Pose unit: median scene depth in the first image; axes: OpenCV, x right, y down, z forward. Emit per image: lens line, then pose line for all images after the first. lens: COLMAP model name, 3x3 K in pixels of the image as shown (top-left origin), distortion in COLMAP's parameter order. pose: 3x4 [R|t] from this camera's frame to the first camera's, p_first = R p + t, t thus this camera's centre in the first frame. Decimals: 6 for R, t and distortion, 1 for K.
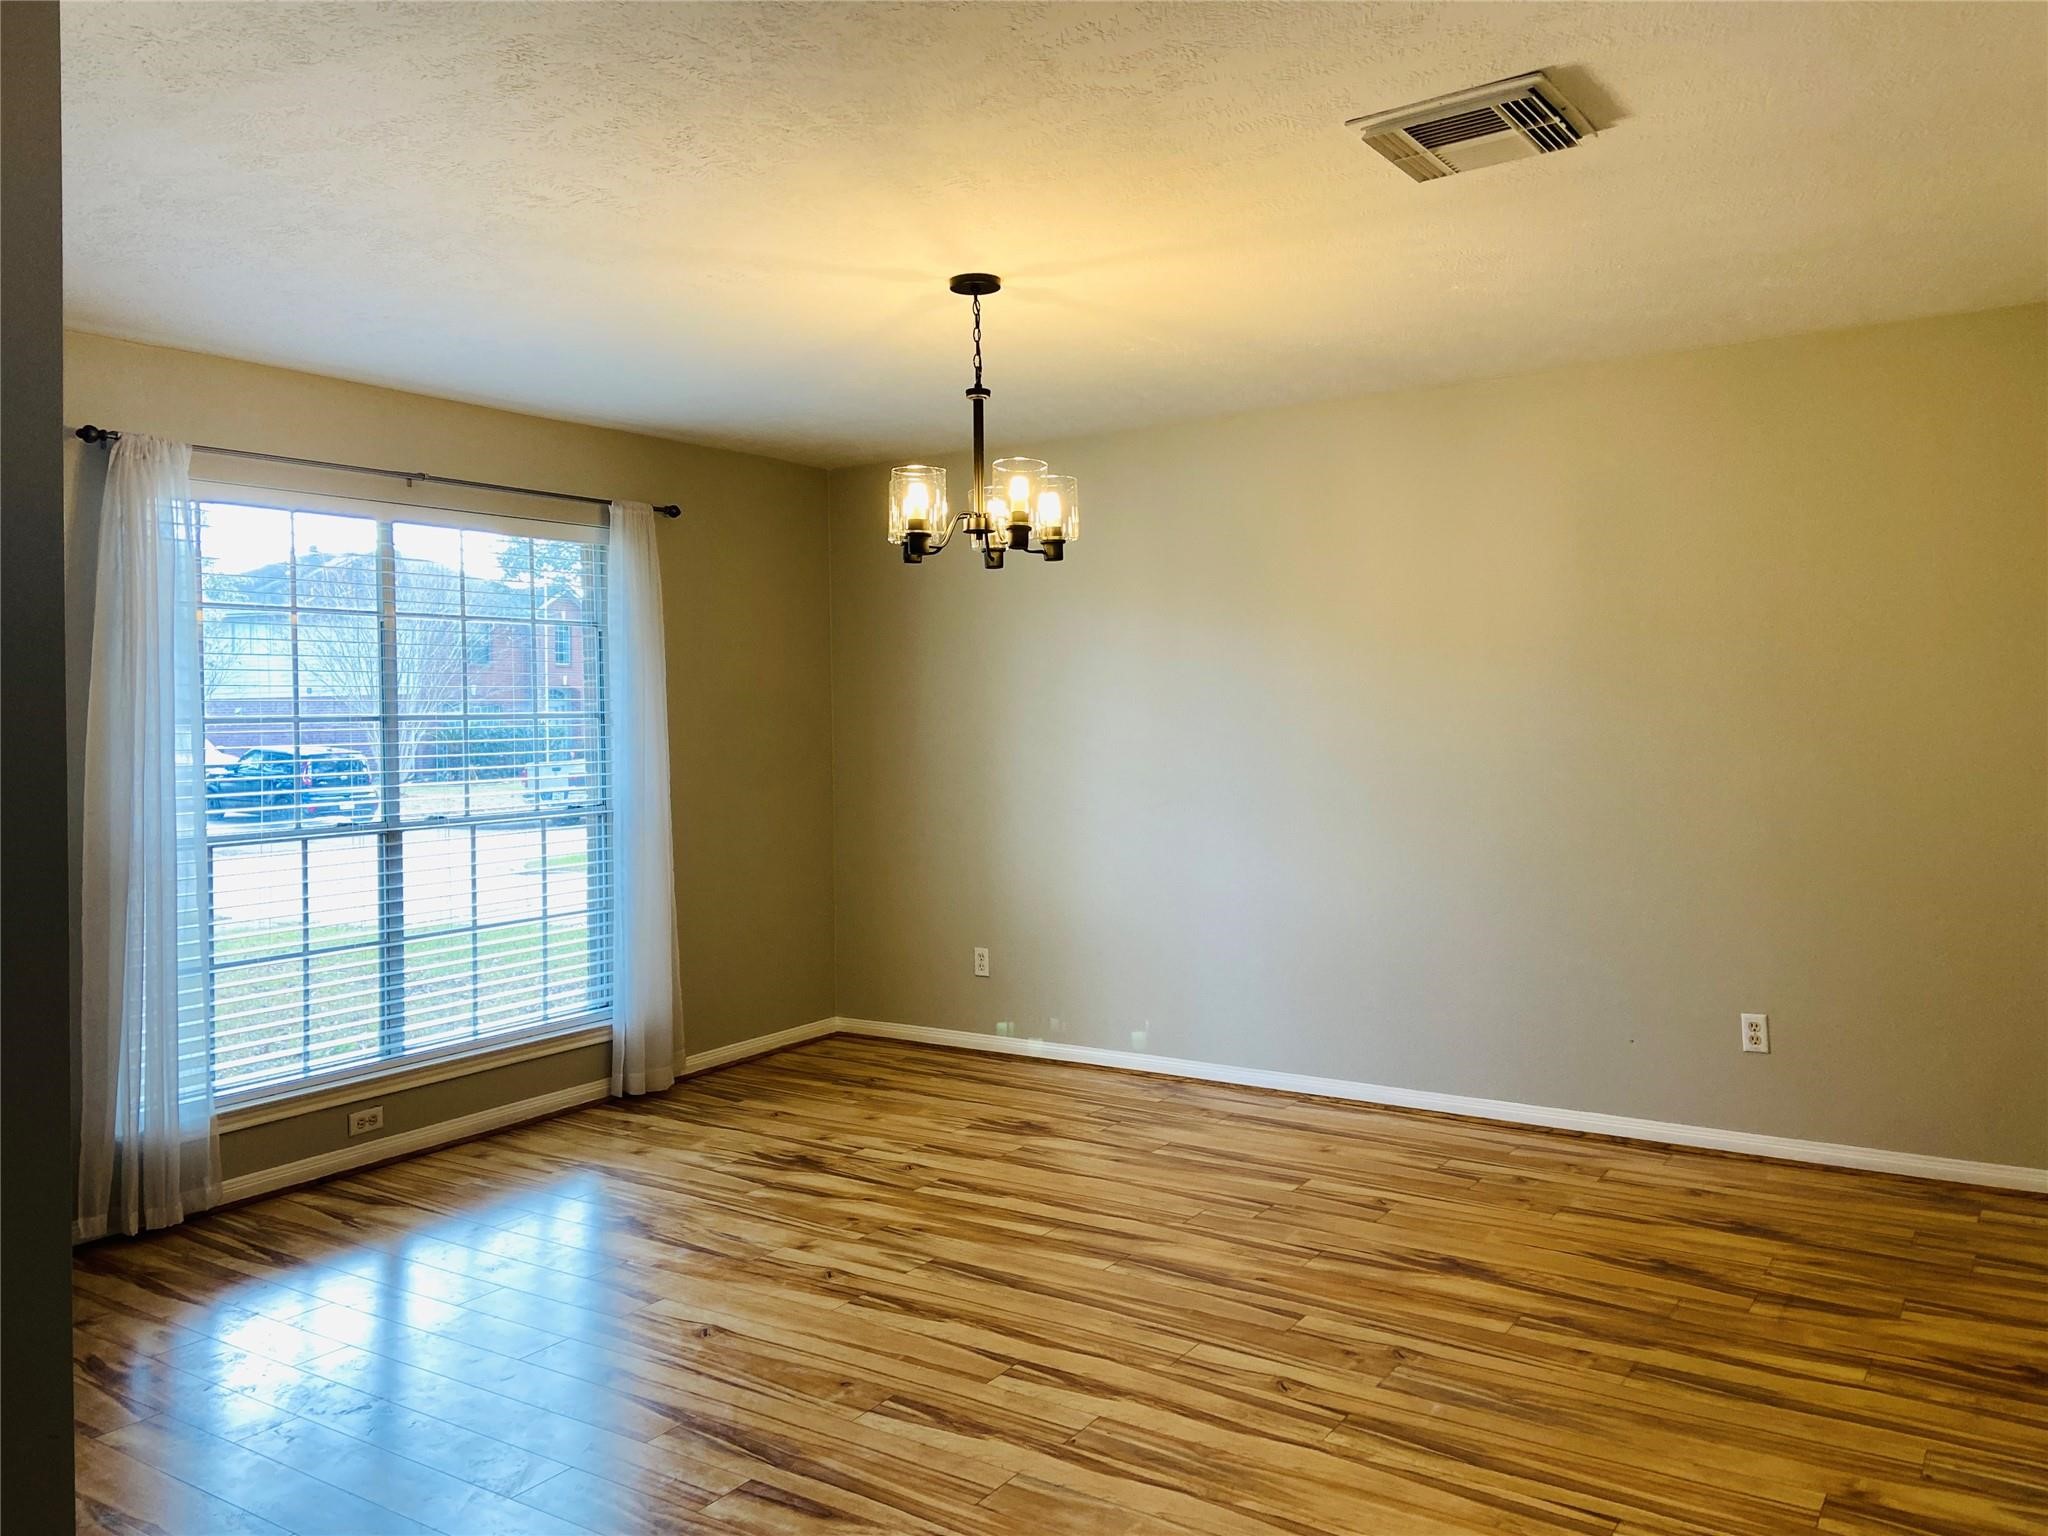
lens RADIAL K [[1516.6, 0, 1024.1], [0, 1516.6, 765.6], [0, 0, 1]] dist [0.008759, 0.001359]
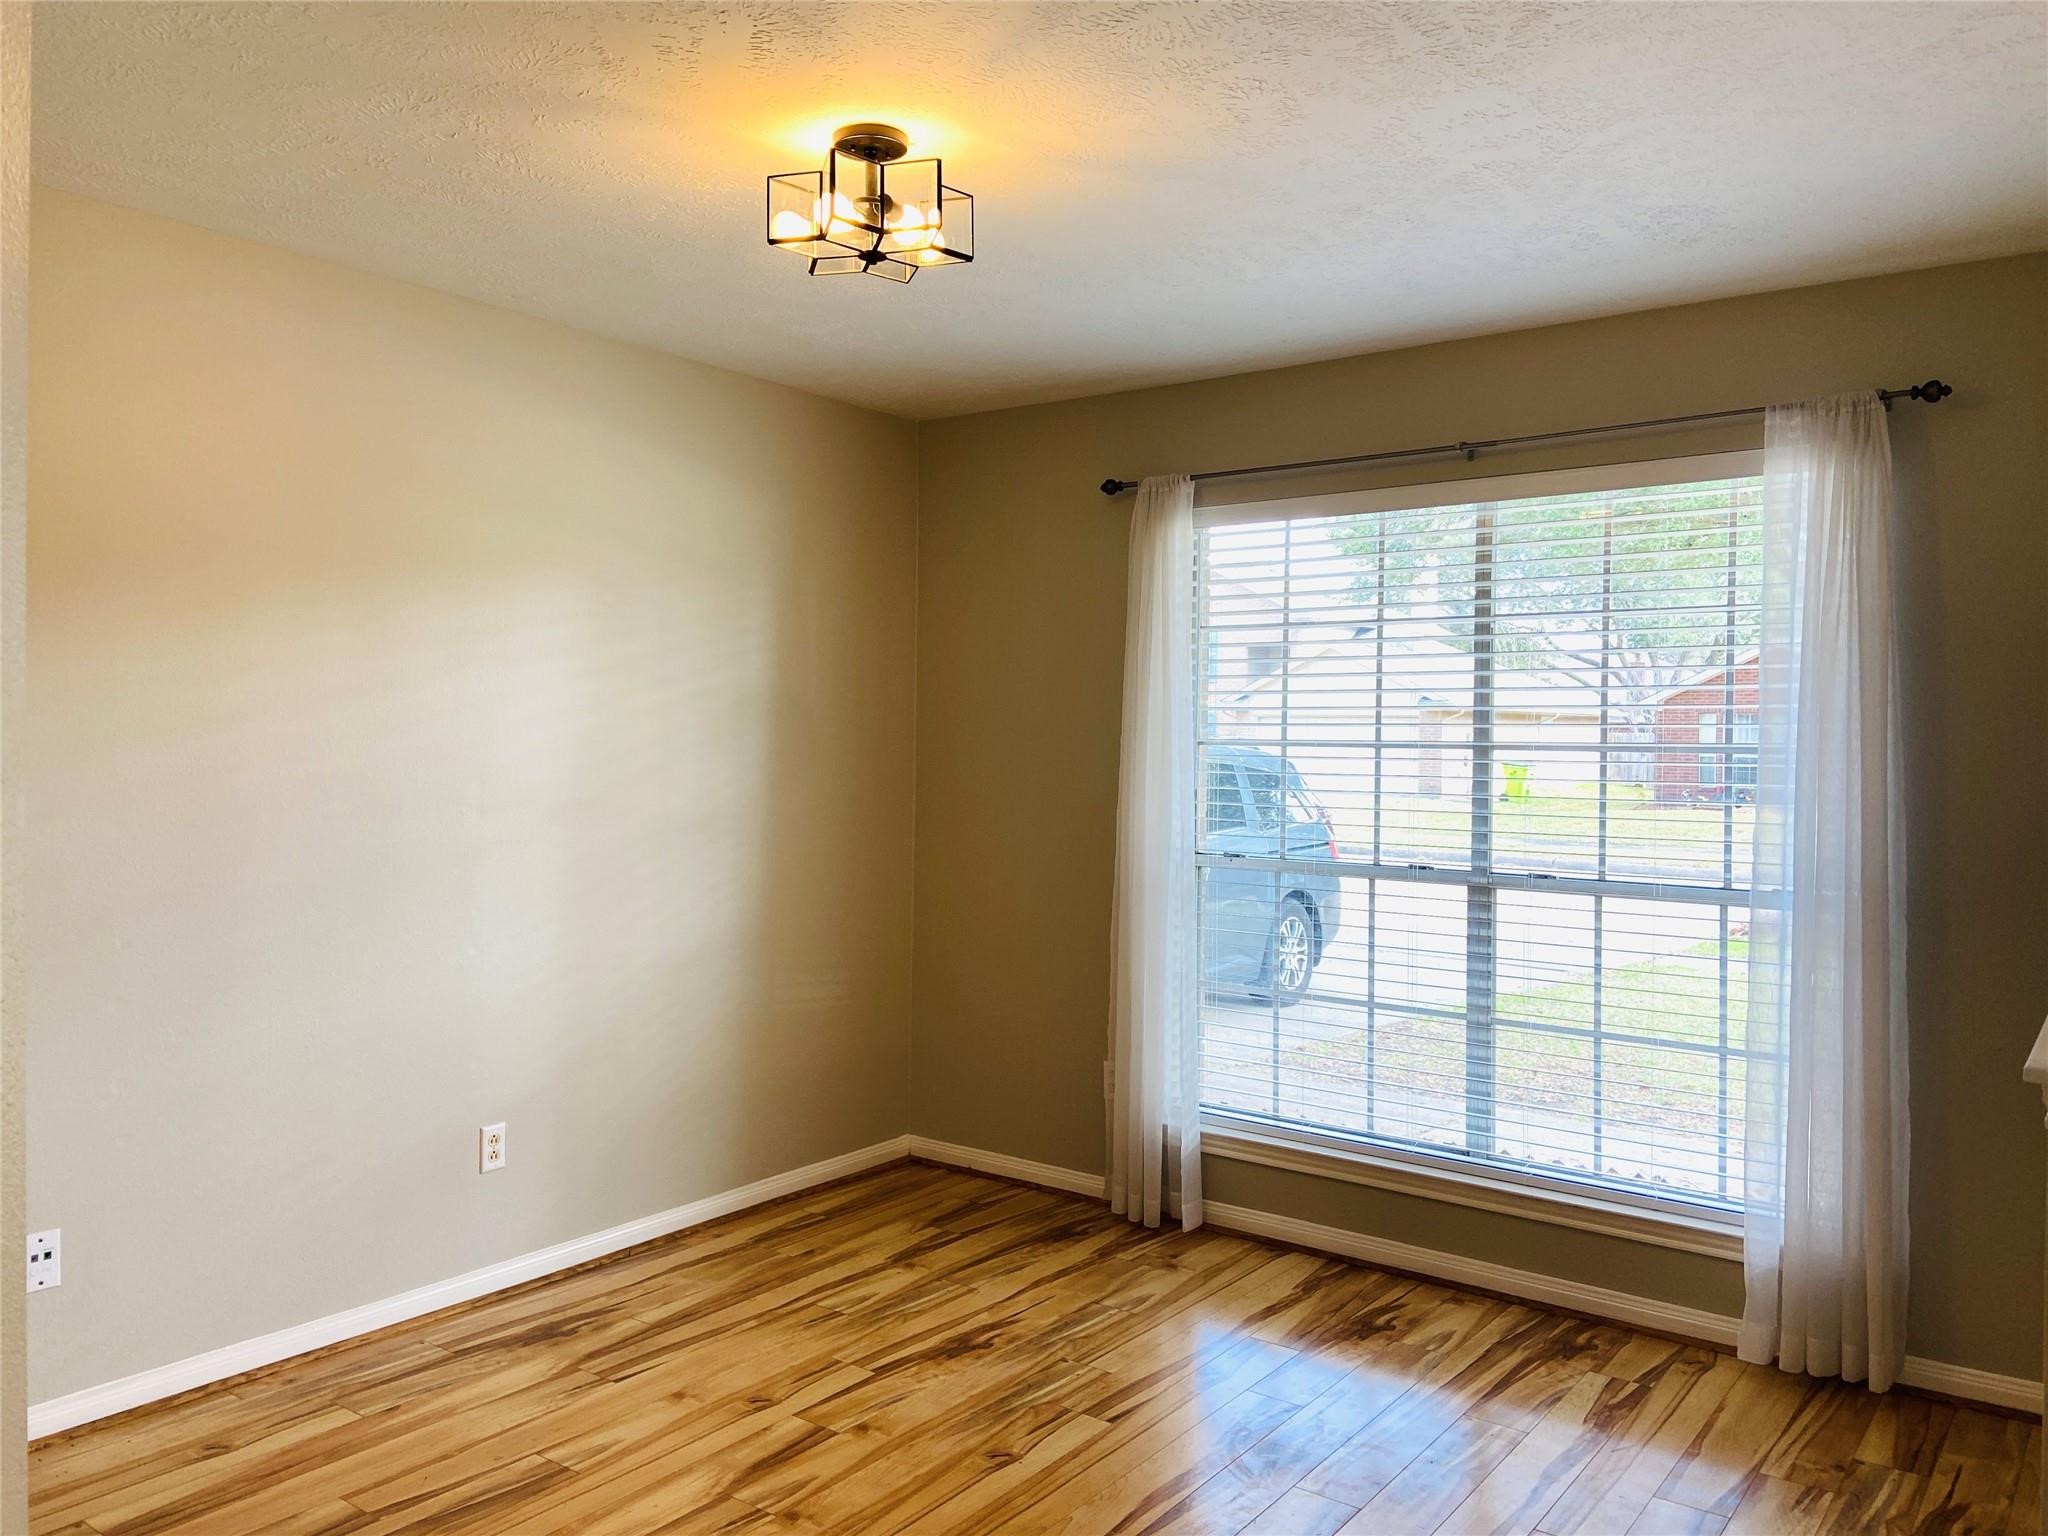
lens RADIAL K [[1516.6, 0, 1023.3], [0, 1516.6, 766.9], [0, 0, 1]] dist [0.008759, 0.001359]
pose [[-0.068669, 0.042976, -0.996713, 0.413483], [-0.035444, 0.998336, 0.045488, -0.048438], [0.997010, 0.038452, -0.067032, 0.810243]]
